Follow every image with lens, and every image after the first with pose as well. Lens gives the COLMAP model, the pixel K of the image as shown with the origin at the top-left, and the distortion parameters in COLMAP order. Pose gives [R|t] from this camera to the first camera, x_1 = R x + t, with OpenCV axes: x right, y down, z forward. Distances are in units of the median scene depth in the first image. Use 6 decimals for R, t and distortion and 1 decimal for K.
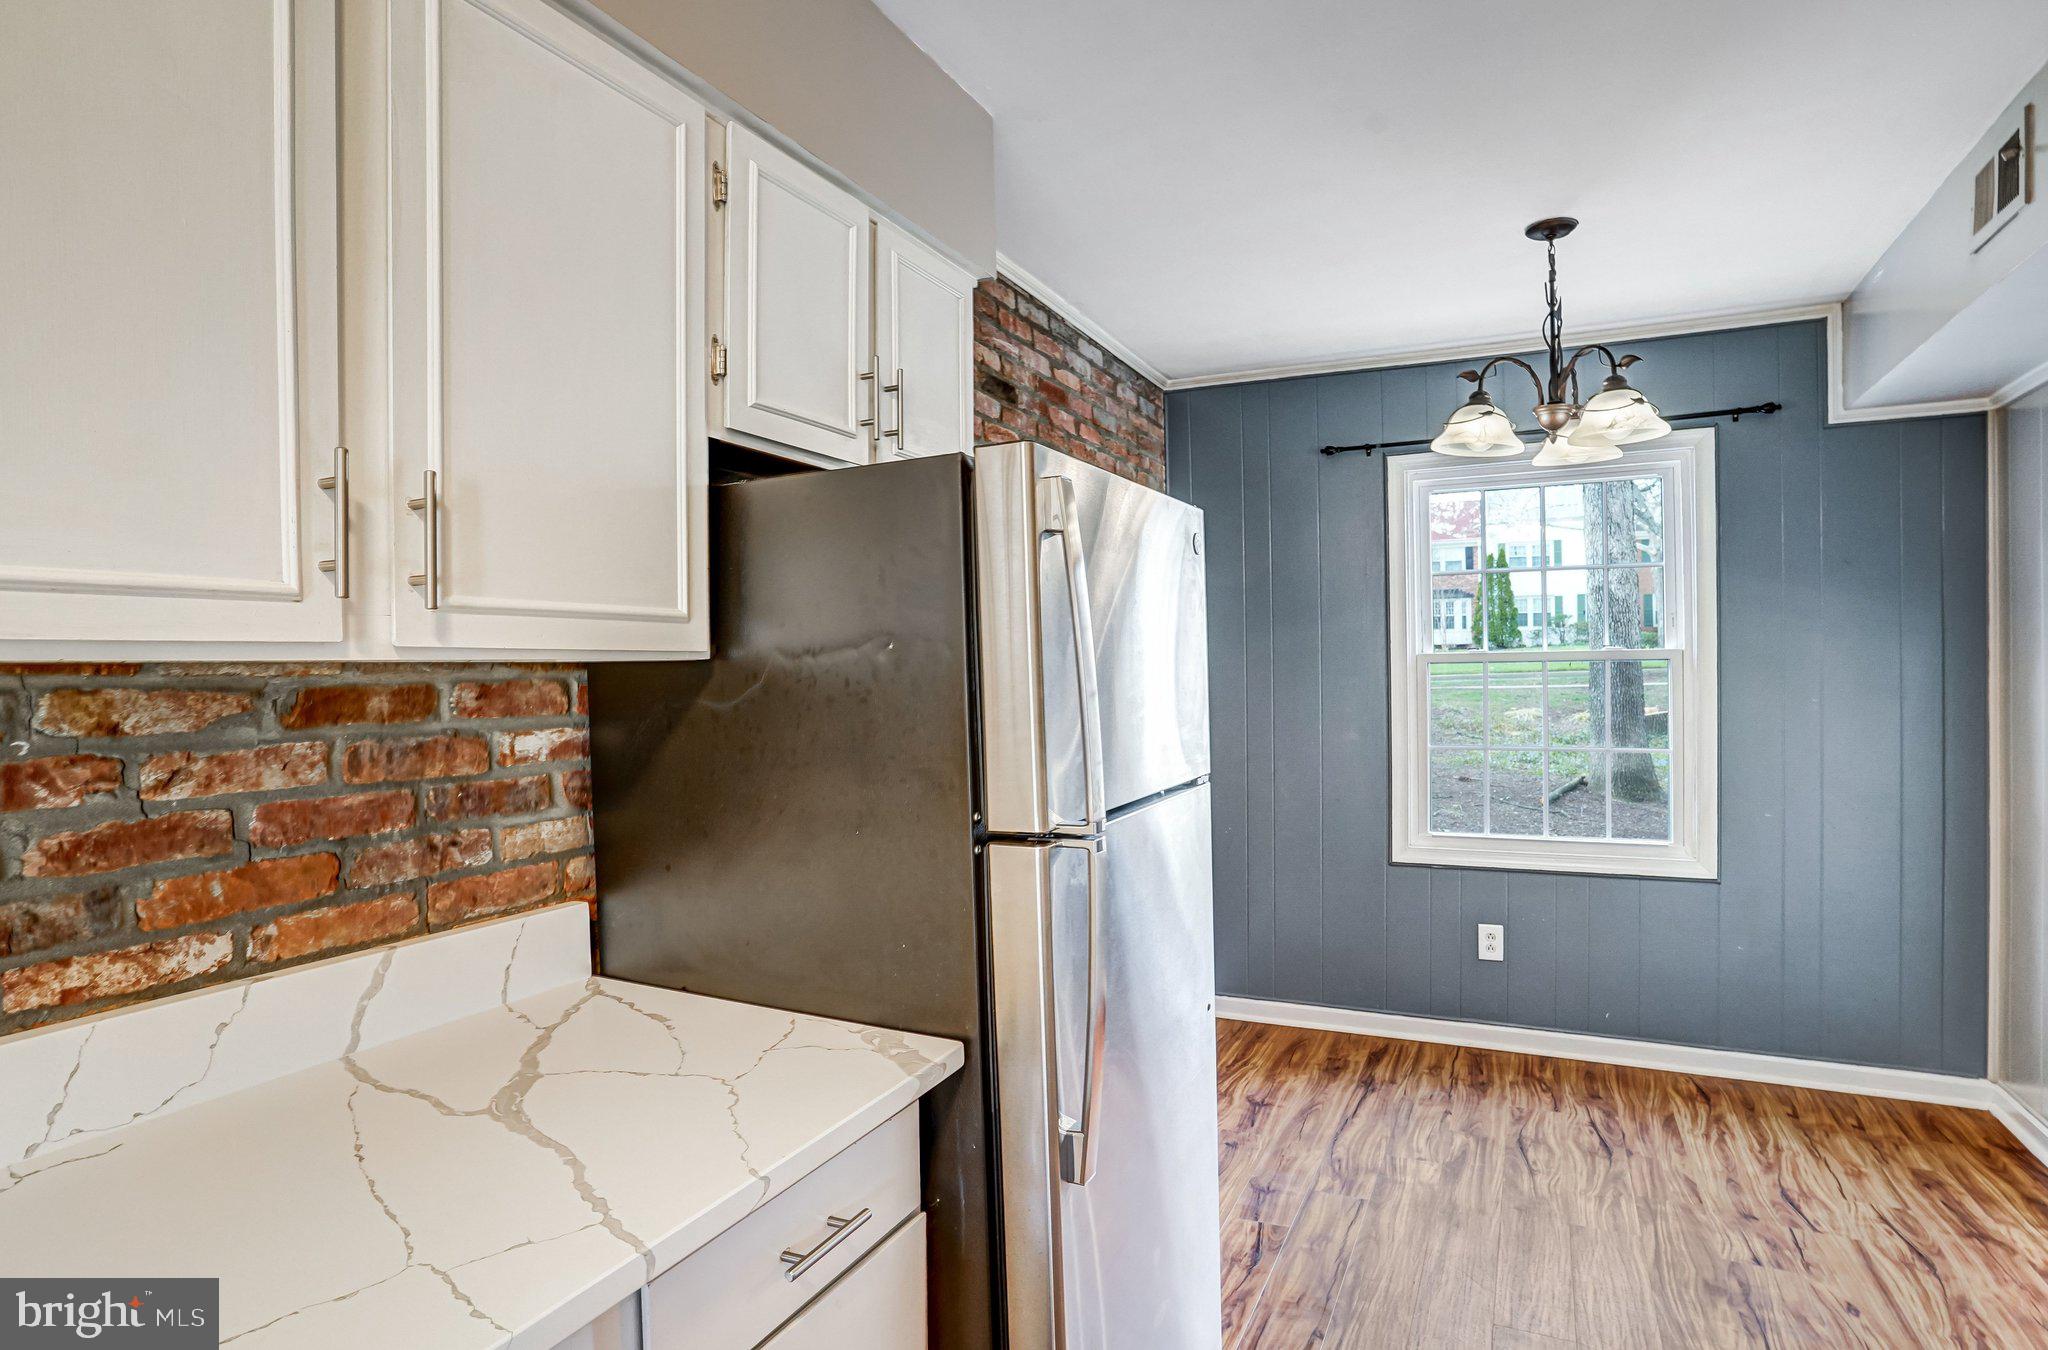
lens RADIAL K [[1113.6, 0, 1023.5], [0, 1113.6, 685.4], [0, 0, 1]] dist [-0.054544, 0.039397]
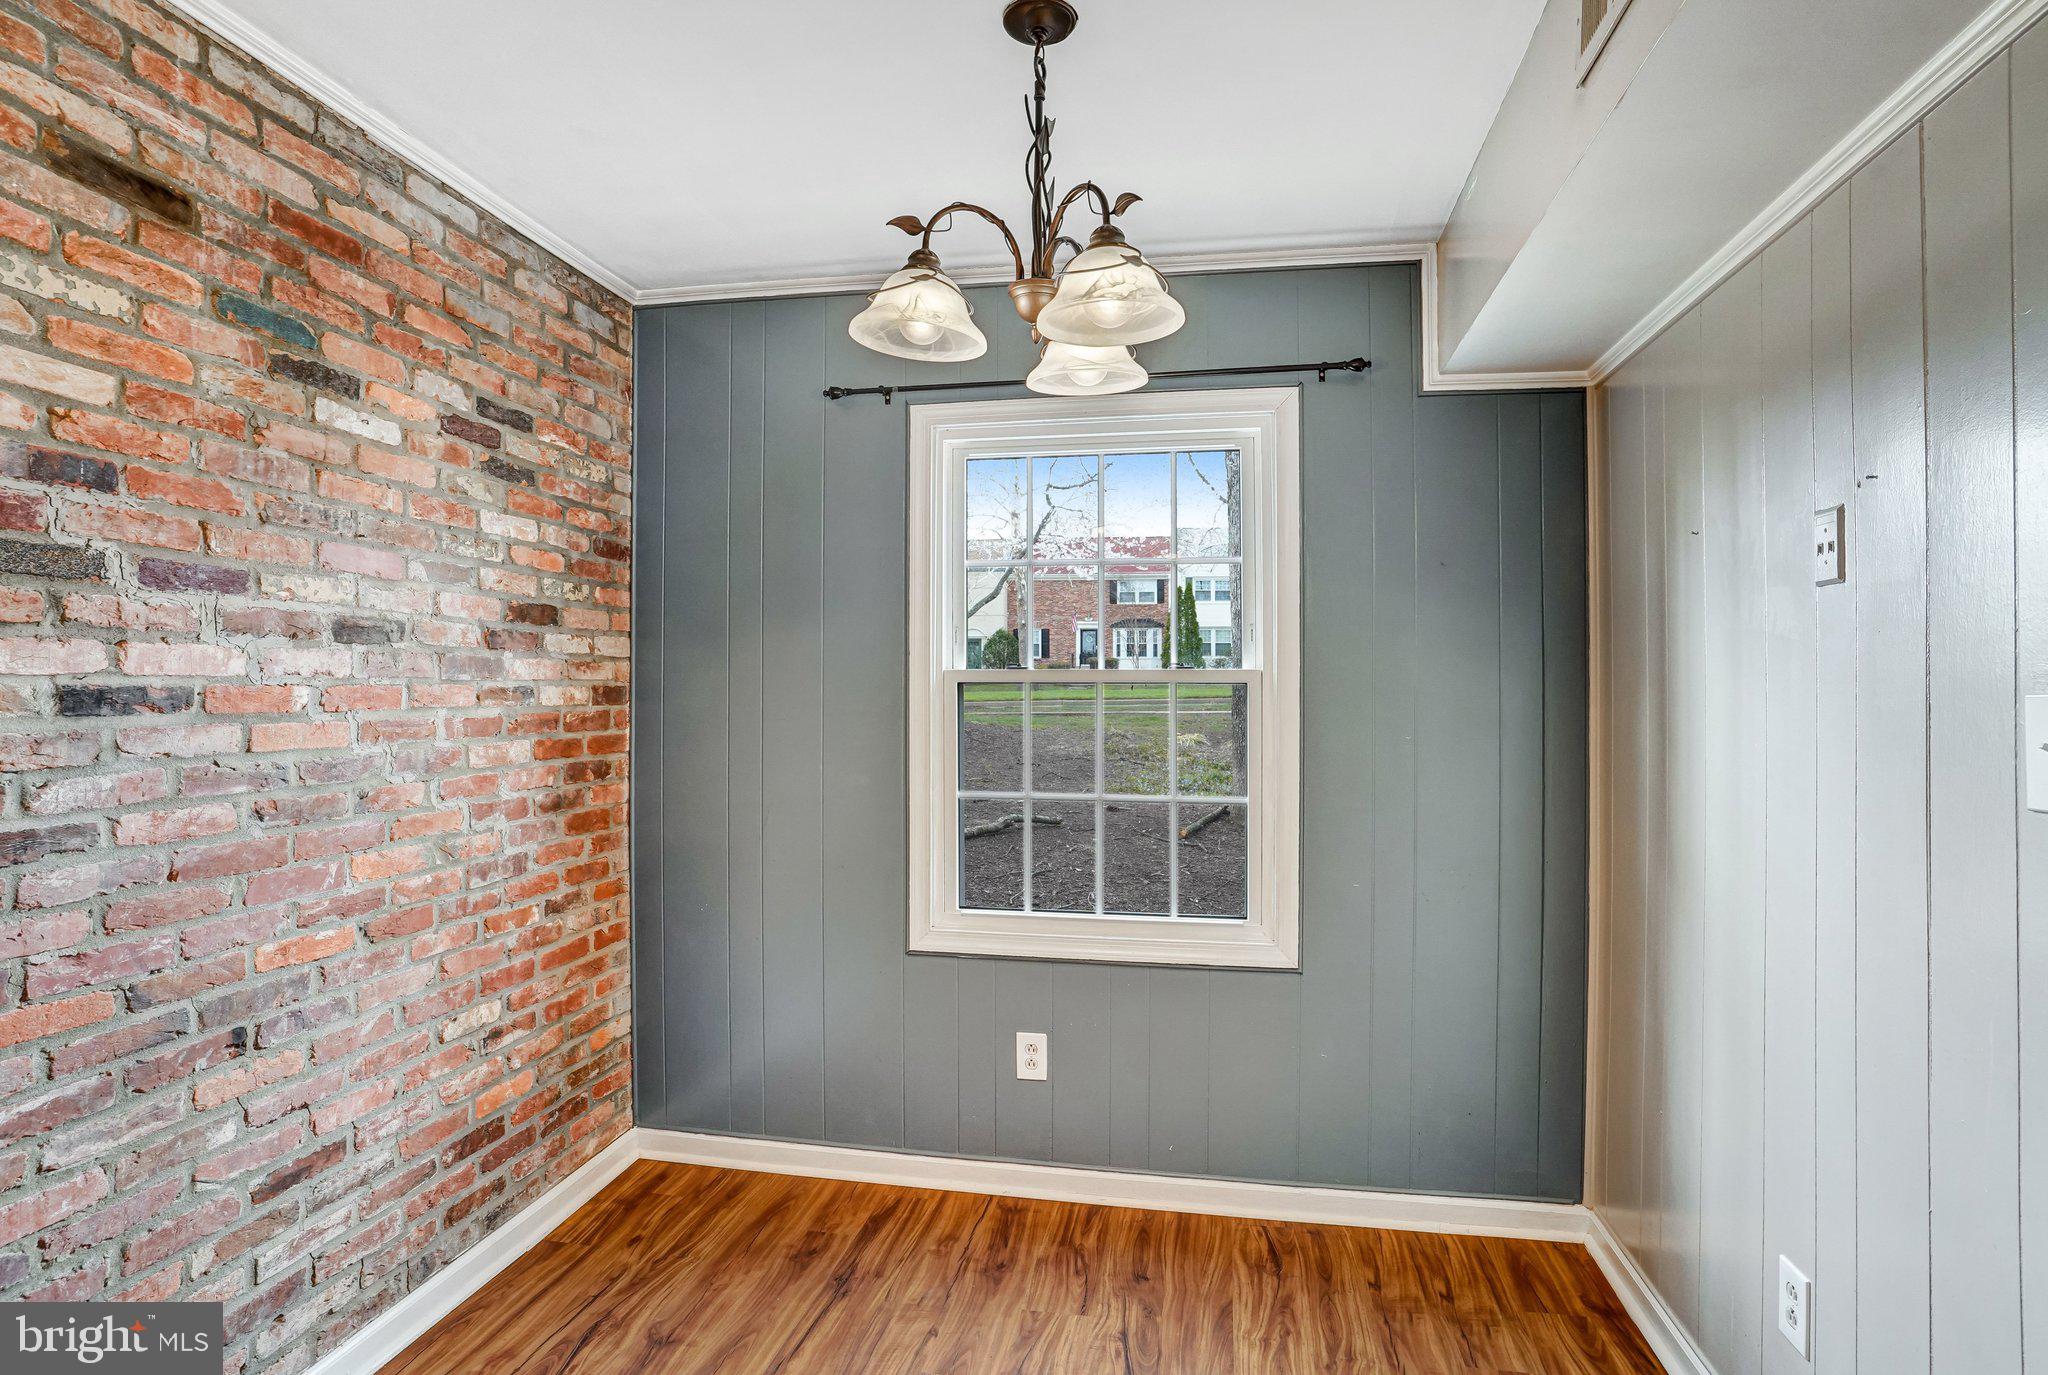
lens RADIAL K [[1085.0, 0, 1052.2], [0, 1085.0, 676.4], [0, 0, 1]] dist [-0.069832, 0.044026]
pose [[0.961895, 0.020877, 0.272621, 0.259484], [-0.013517, 0.999492, -0.028847, -0.005268], [-0.273085, 0.024063, 0.961689, 0.317700]]
